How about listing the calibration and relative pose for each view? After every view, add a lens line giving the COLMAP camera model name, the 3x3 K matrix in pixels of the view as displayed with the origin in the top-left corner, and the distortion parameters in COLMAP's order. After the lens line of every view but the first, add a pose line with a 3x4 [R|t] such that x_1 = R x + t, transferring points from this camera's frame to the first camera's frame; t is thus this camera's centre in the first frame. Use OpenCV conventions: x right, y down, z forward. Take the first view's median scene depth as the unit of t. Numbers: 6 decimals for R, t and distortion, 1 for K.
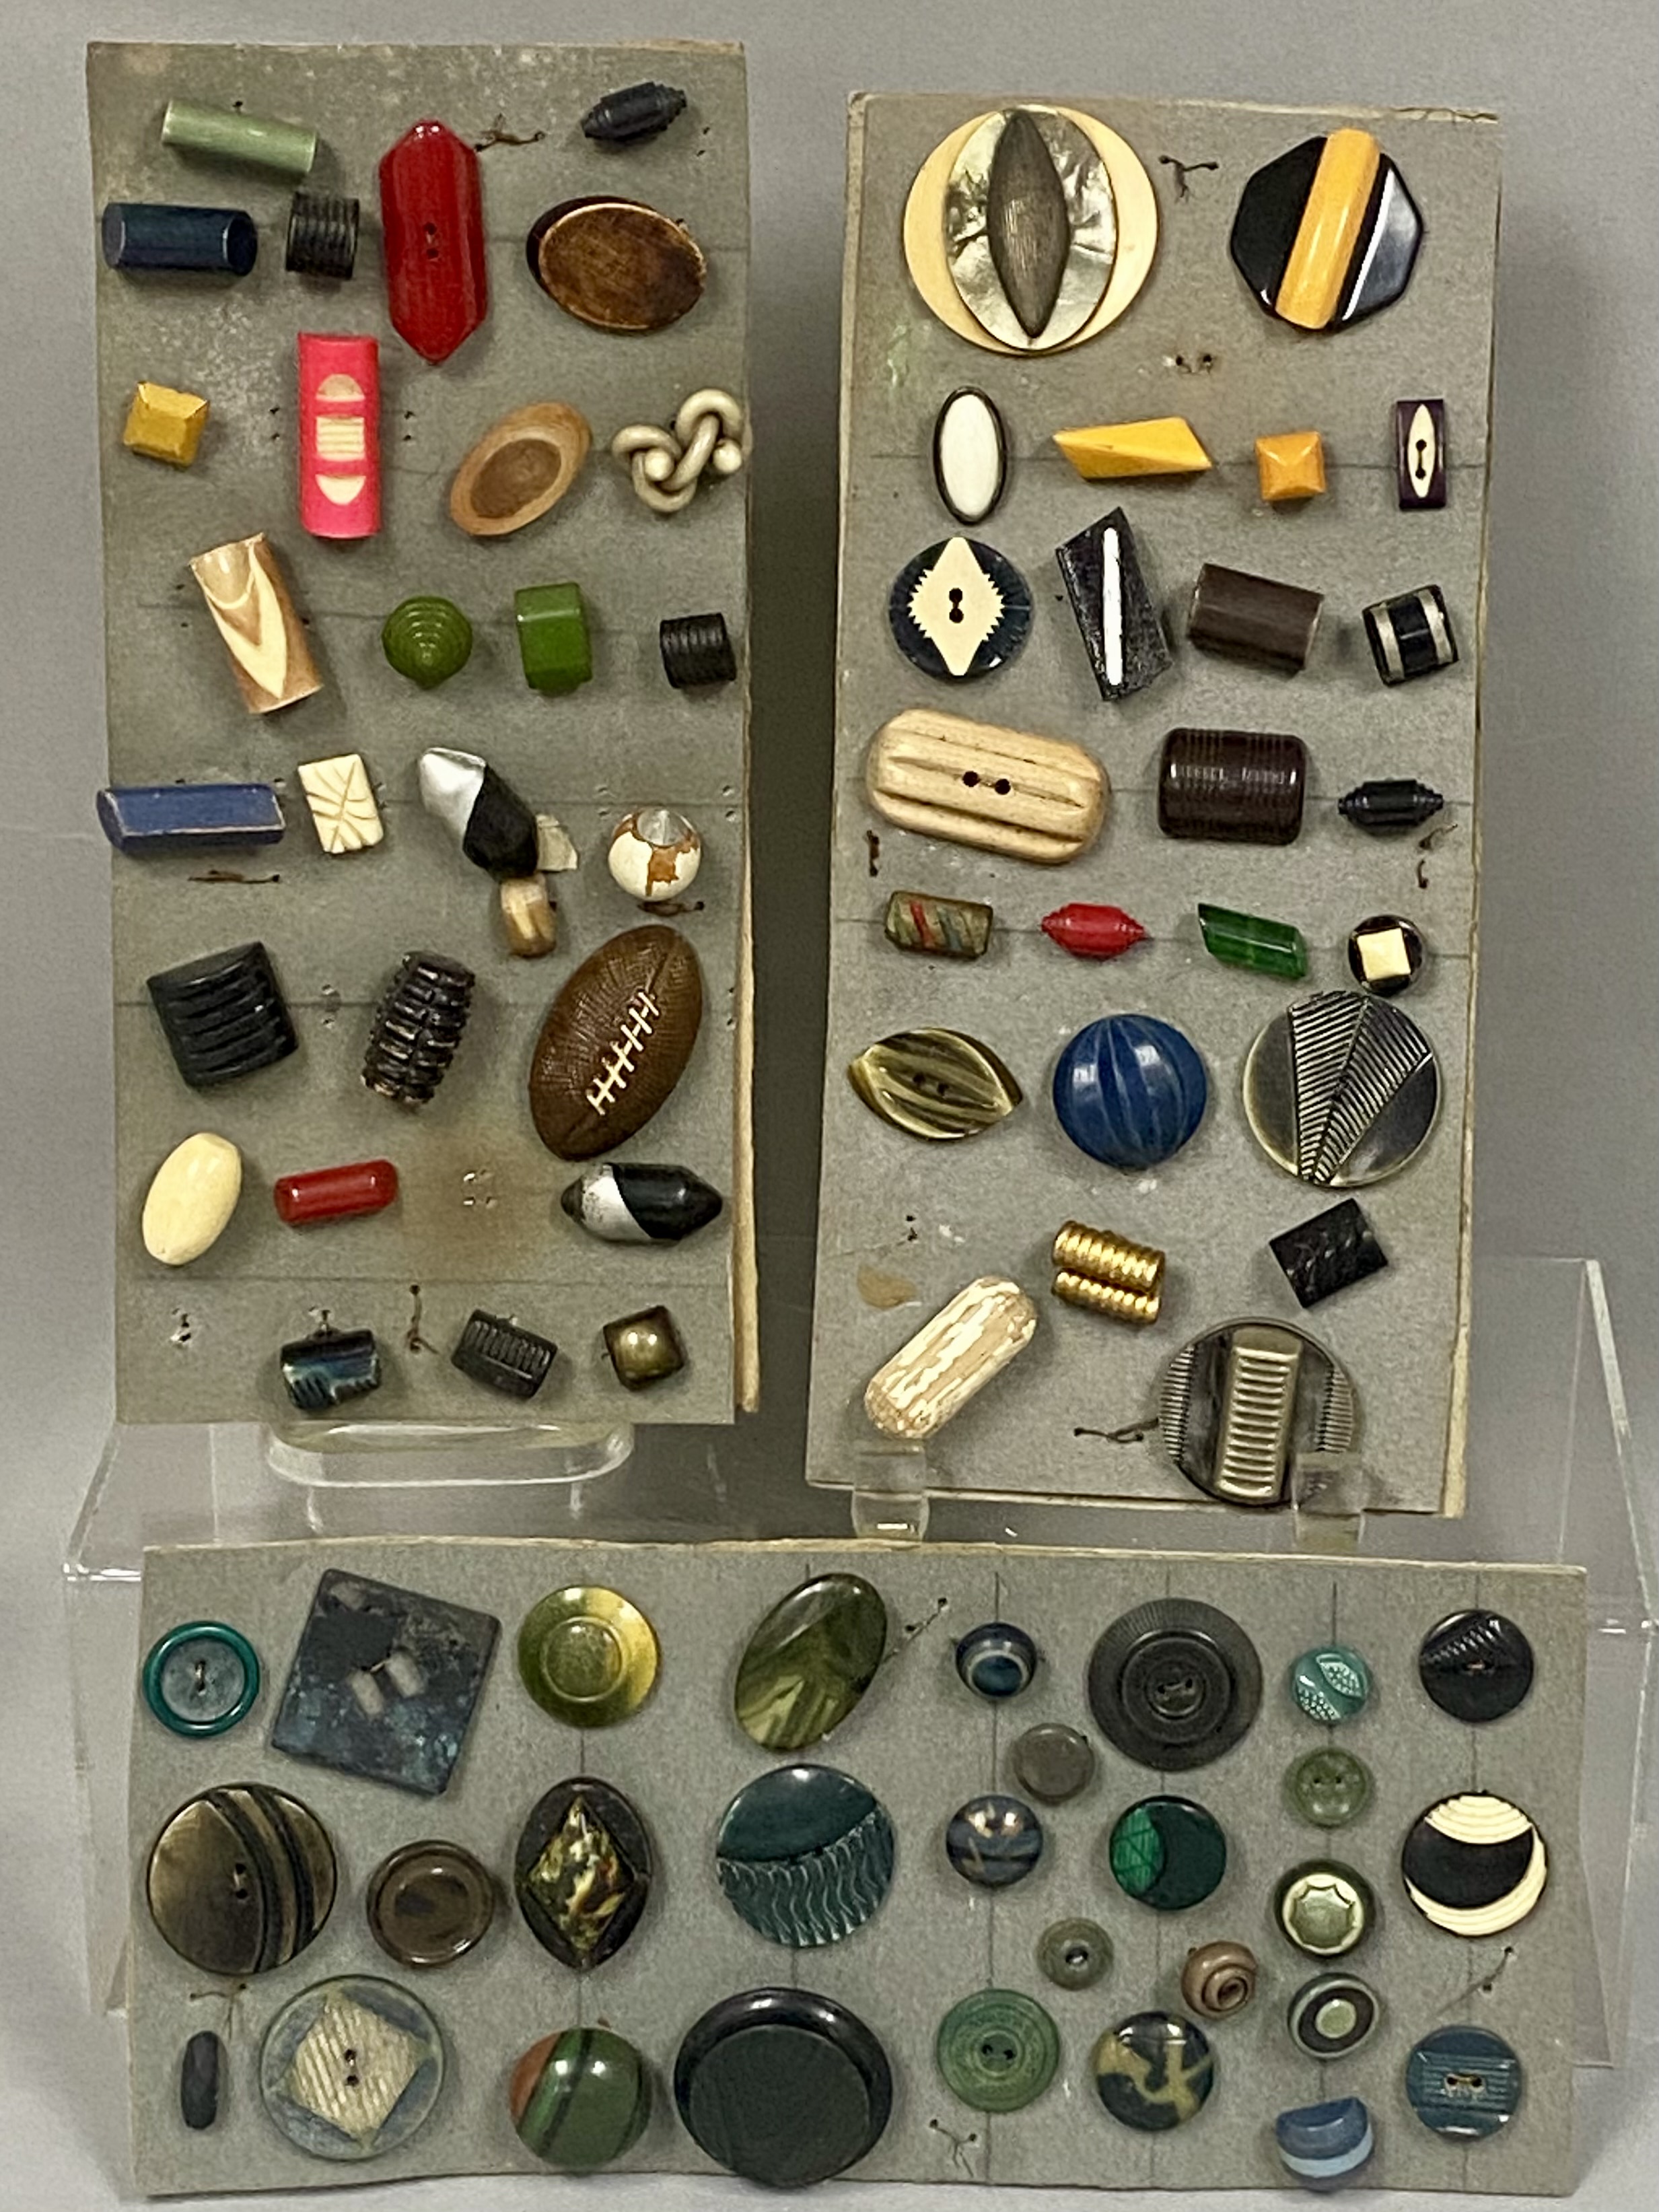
lens RADIAL K [[4379.1, 0, 829.5], [0, 4379.1, 1106.0], [0, 0, 1]] dist [0.087101, 0.089957]
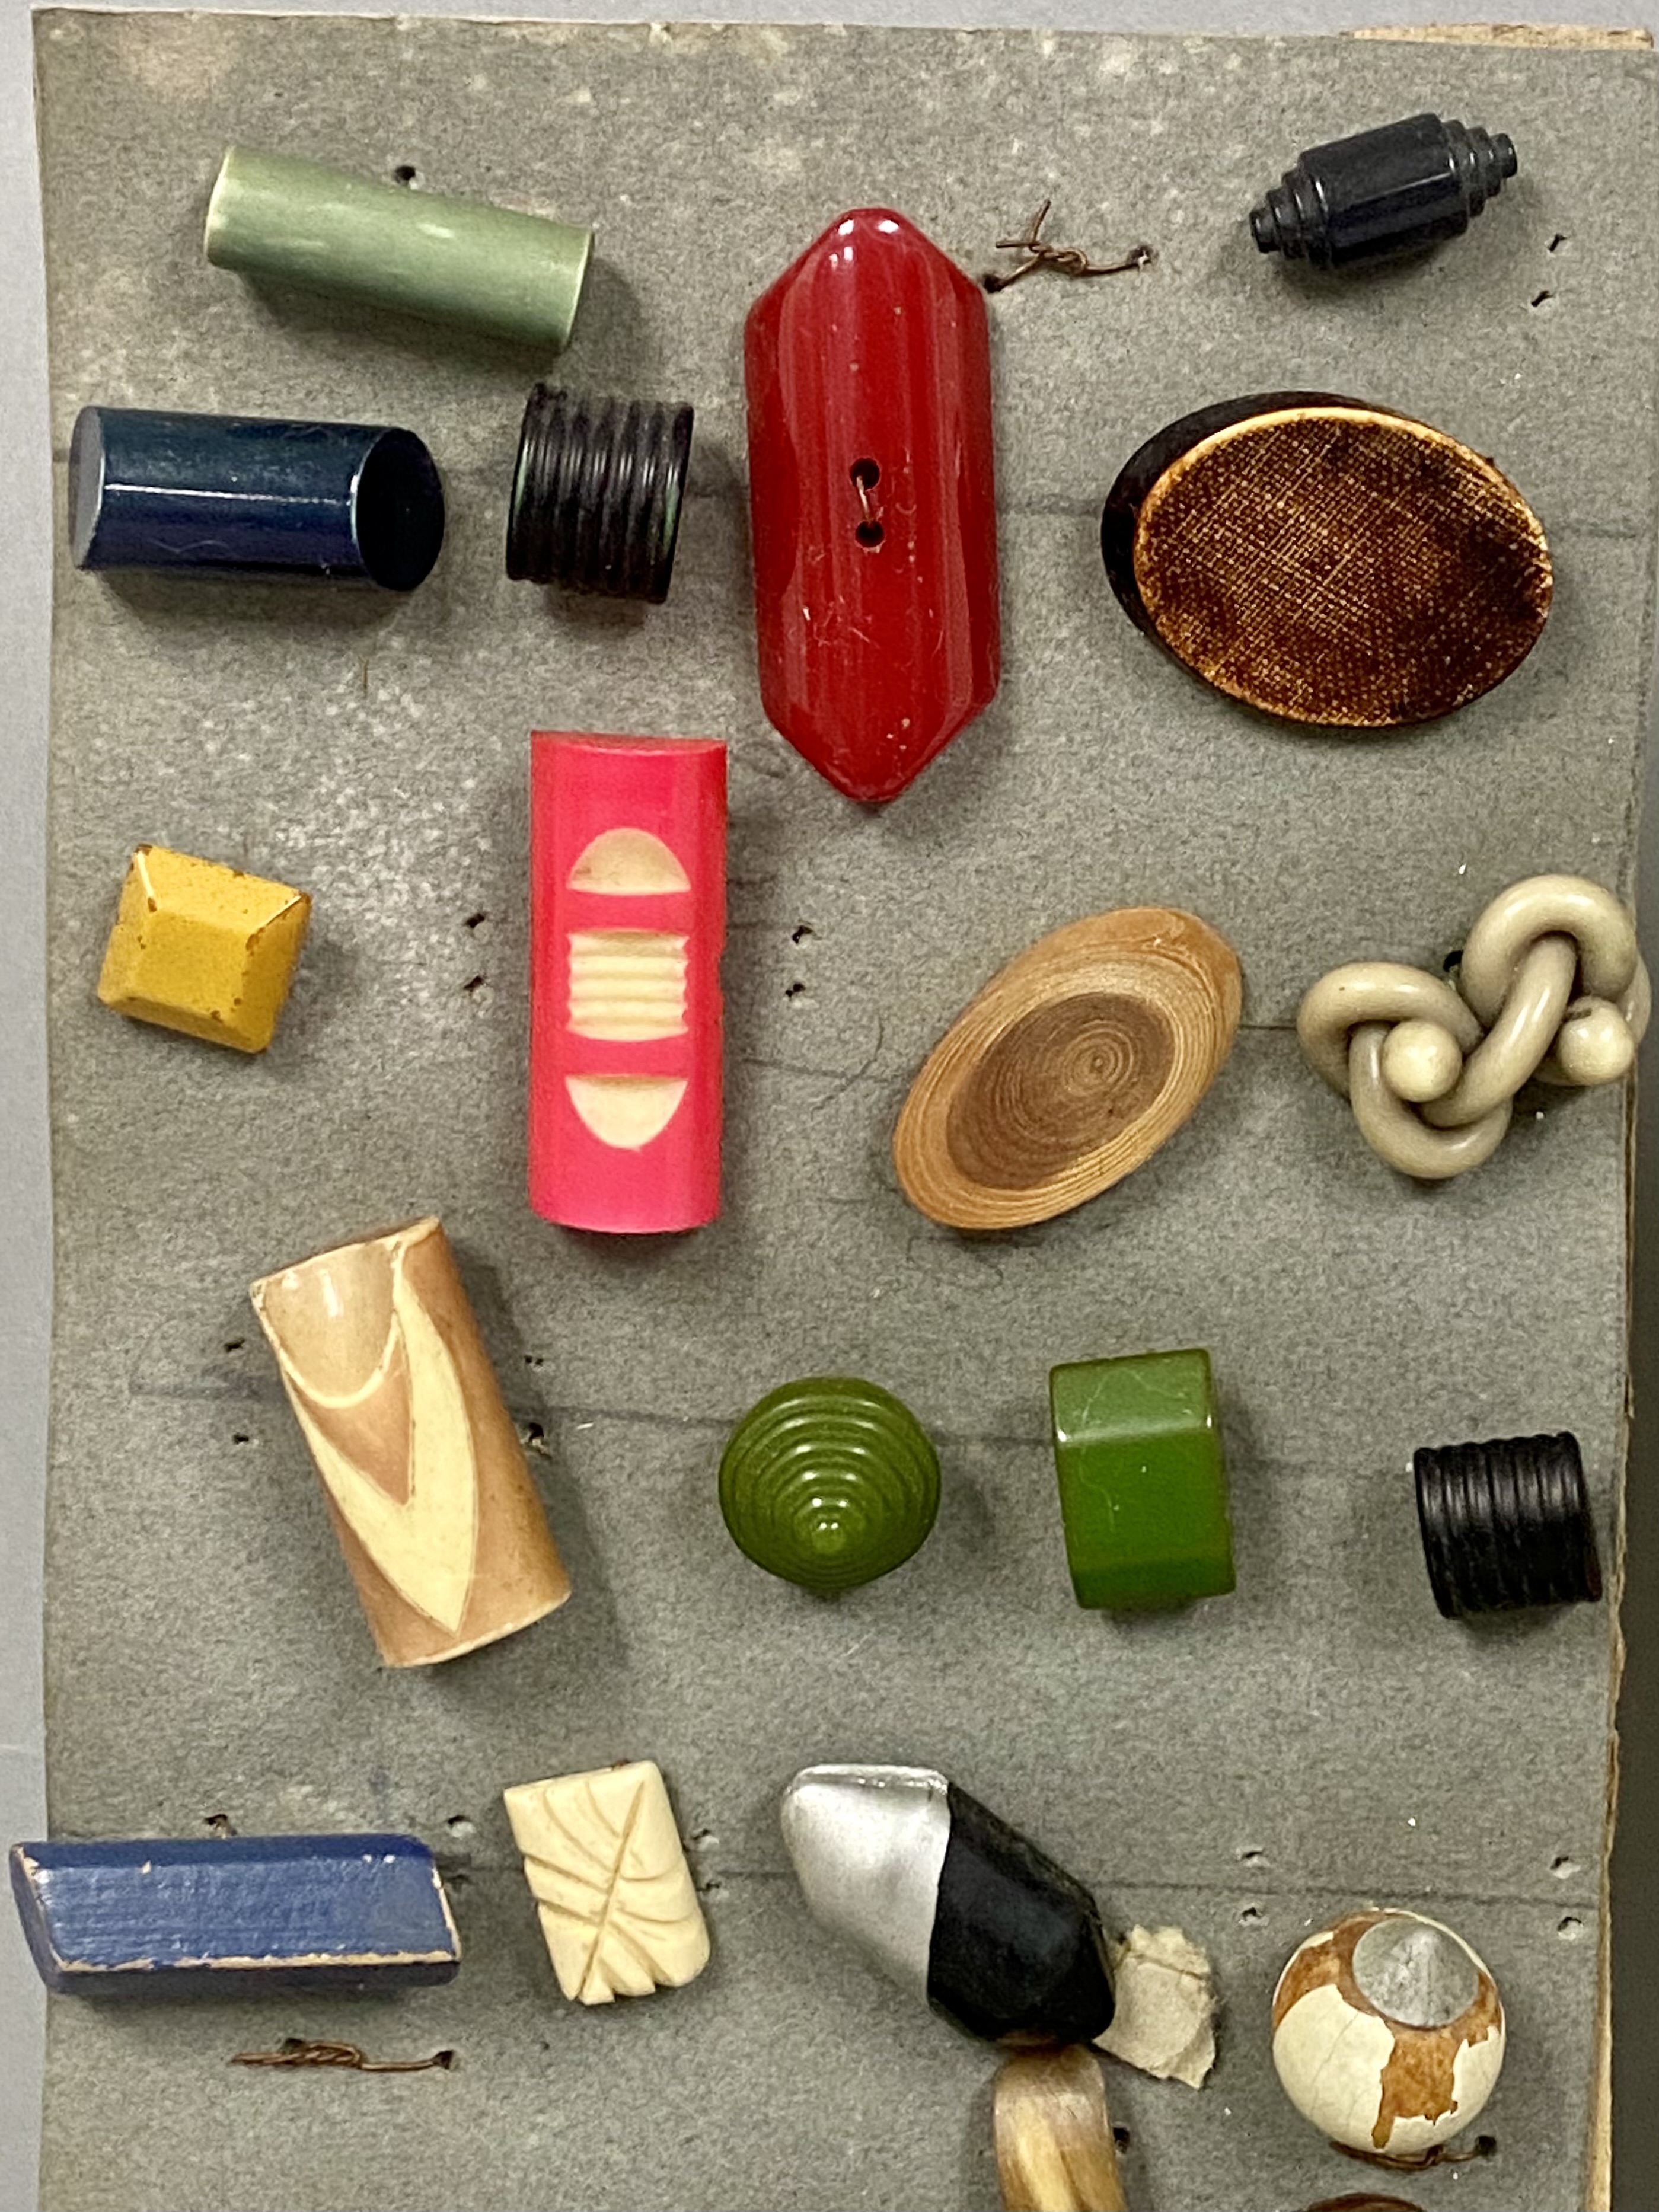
lens RADIAL K [[4329.2, 0, 829.5], [0, 4329.2, 1106.0], [0, 0, 1]] dist [0.042822, -0.015023]
pose [[0.995971, 0.011609, -0.088916, -0.056731], [-0.024725, 0.988699, -0.147861, -0.081587], [0.086195, 0.149463, 0.985003, 0.602107]]
